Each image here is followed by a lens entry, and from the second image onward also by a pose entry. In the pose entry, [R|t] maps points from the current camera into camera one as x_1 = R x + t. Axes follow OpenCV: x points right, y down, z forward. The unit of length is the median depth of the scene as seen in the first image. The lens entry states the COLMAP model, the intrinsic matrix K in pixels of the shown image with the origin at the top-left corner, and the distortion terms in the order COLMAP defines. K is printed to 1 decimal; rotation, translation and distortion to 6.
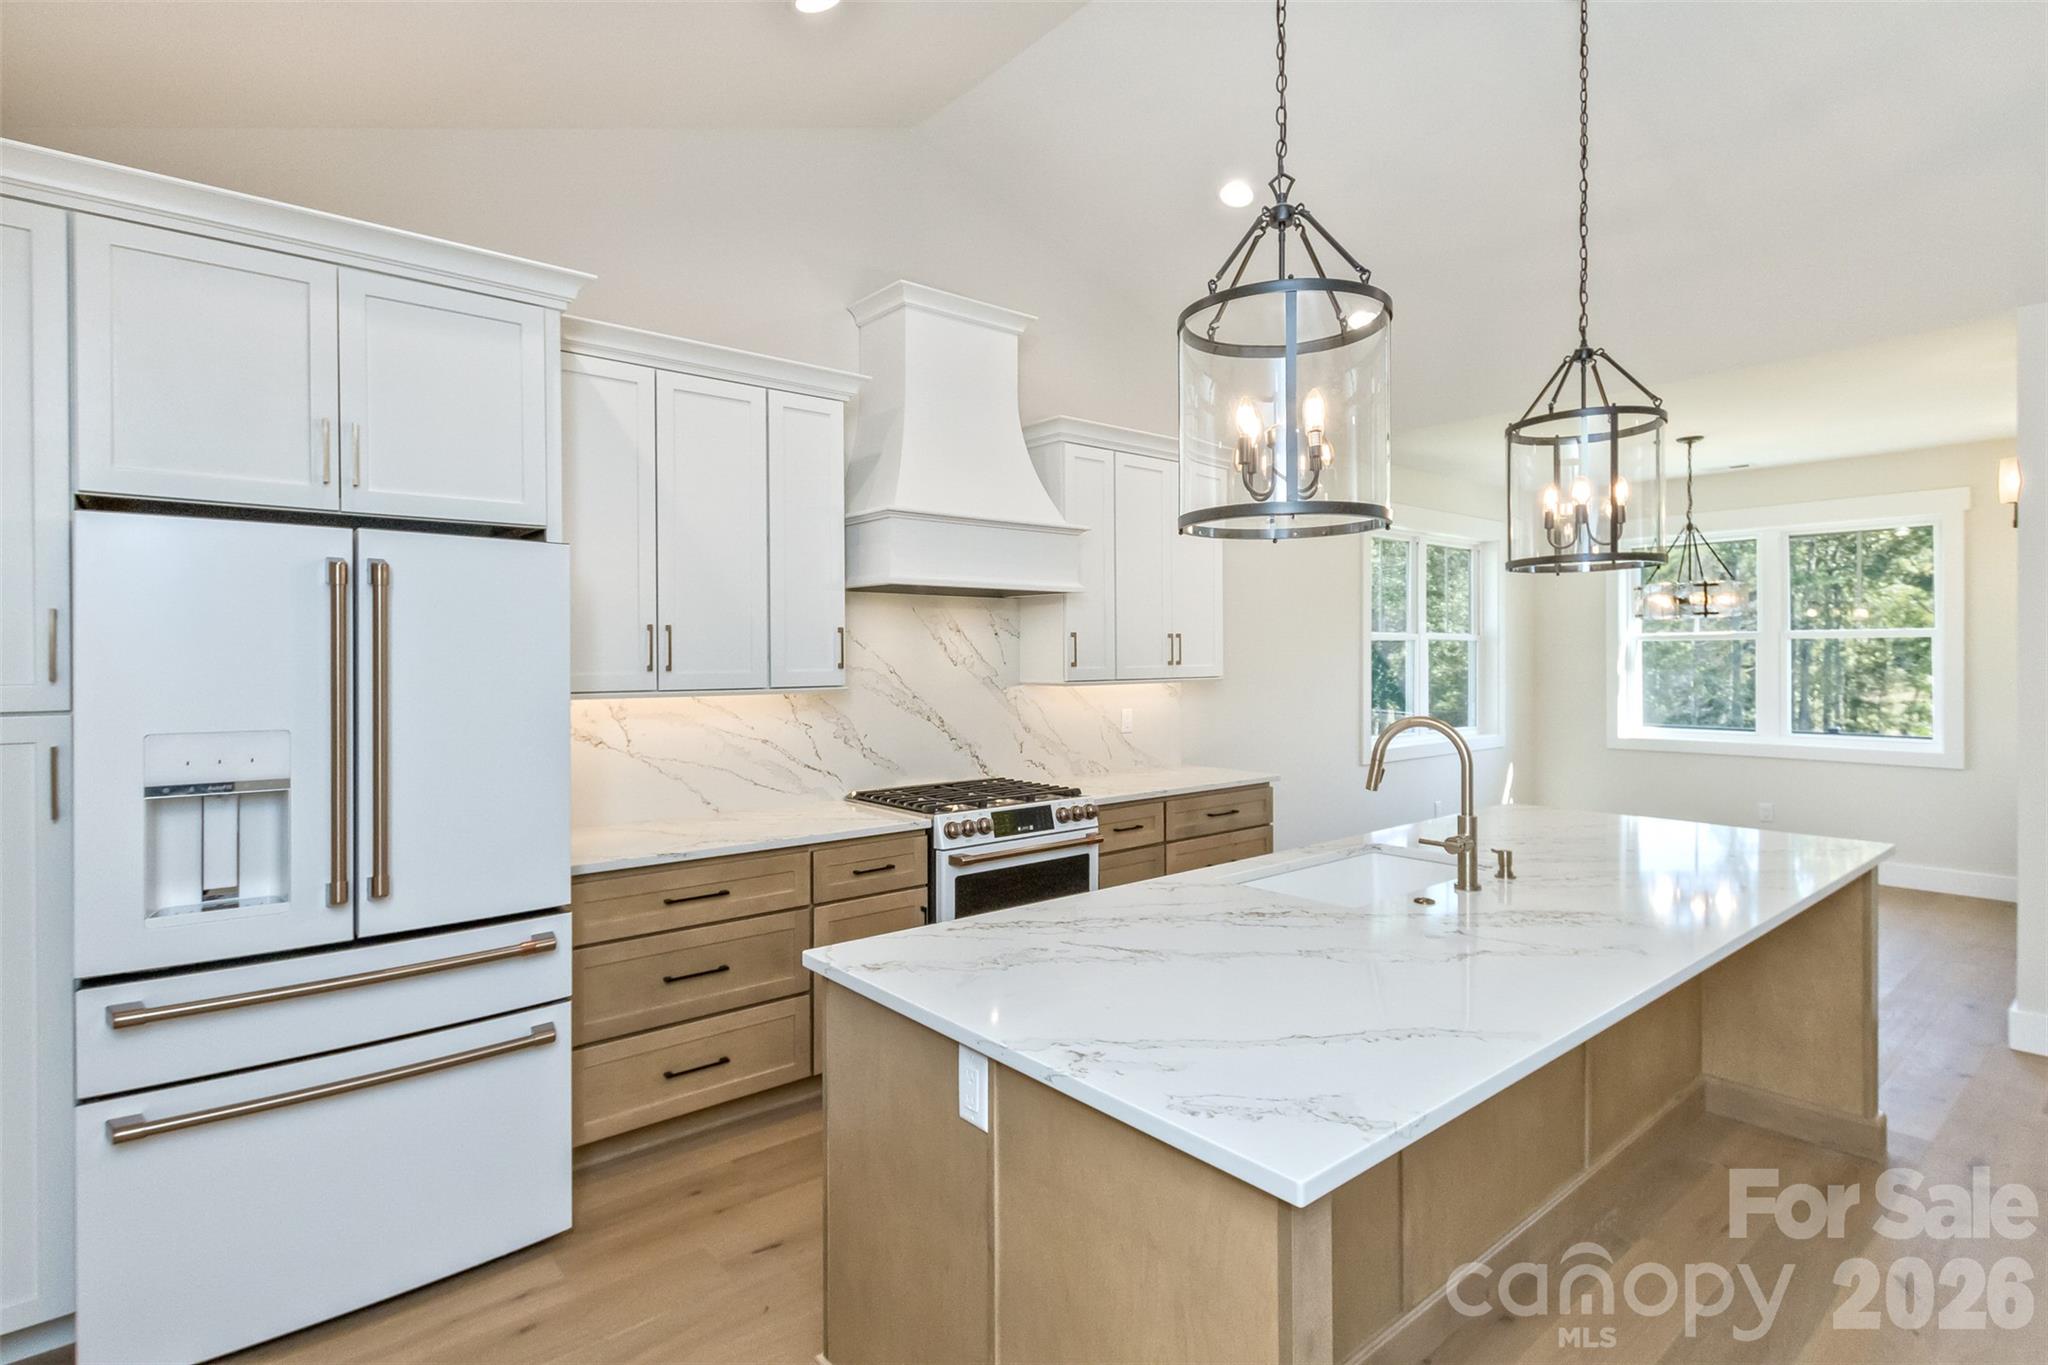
lens RADIAL K [[1017.8, 0, 1018.3], [0, 1017.8, 660.9], [0, 0, 1]] dist [0.002646, 0.000225]
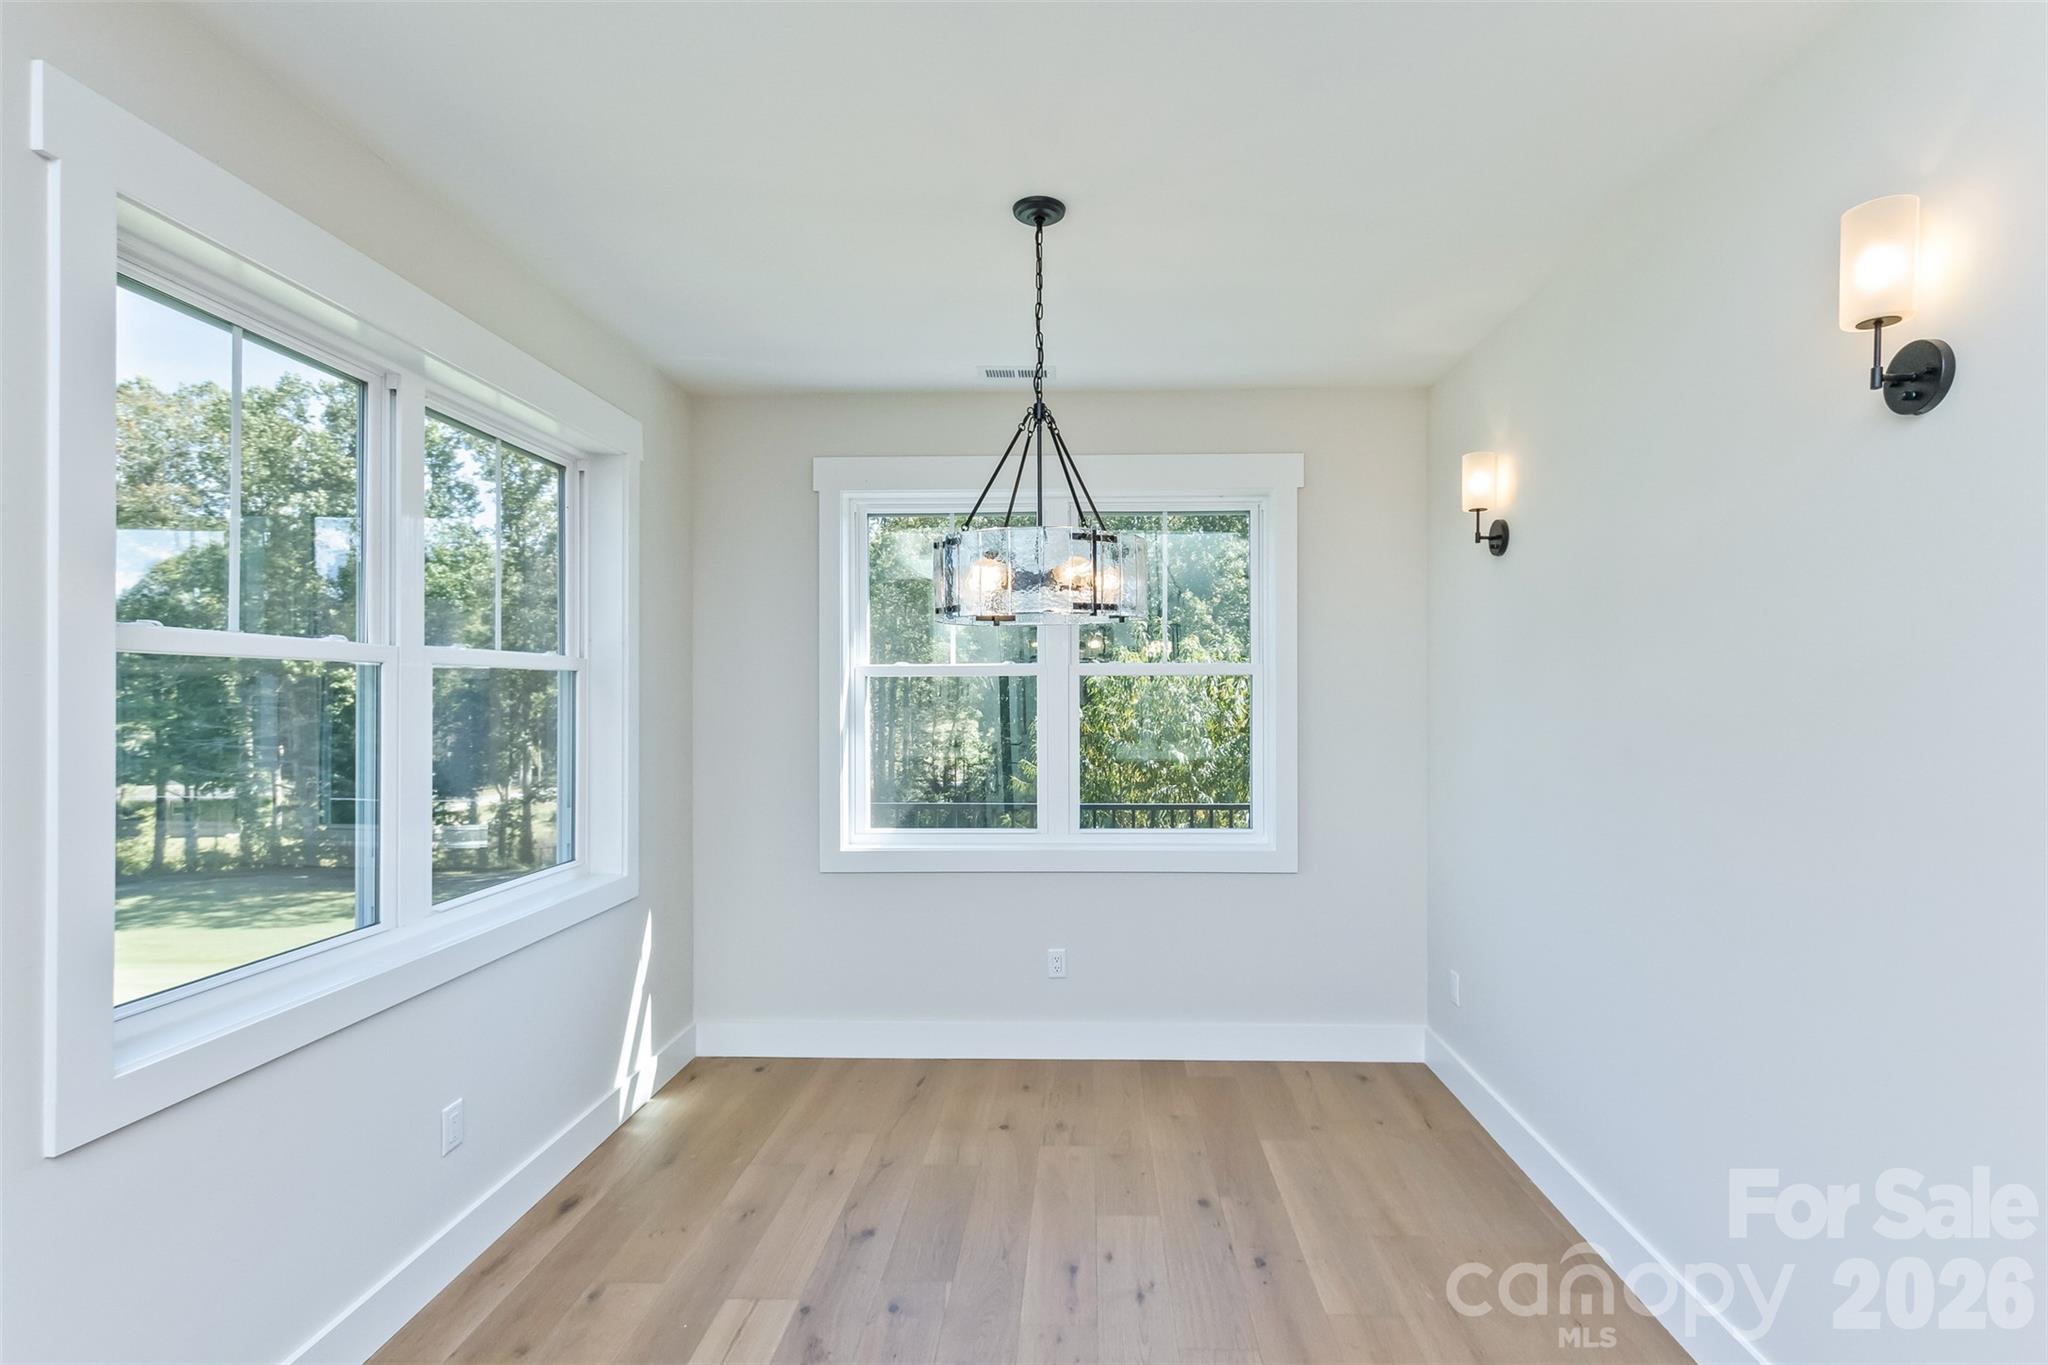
lens RADIAL K [[963.5, 0, 1058.7], [0, 963.5, 678.8], [0, 0, 1]] dist [-0.001725, -0.000270]
pose [[0.658770, 0.008462, 0.752296, 0.208176], [0.009019, 0.999776, -0.019143, -0.005987], [-0.752290, 0.019395, 0.658547, 0.425157]]
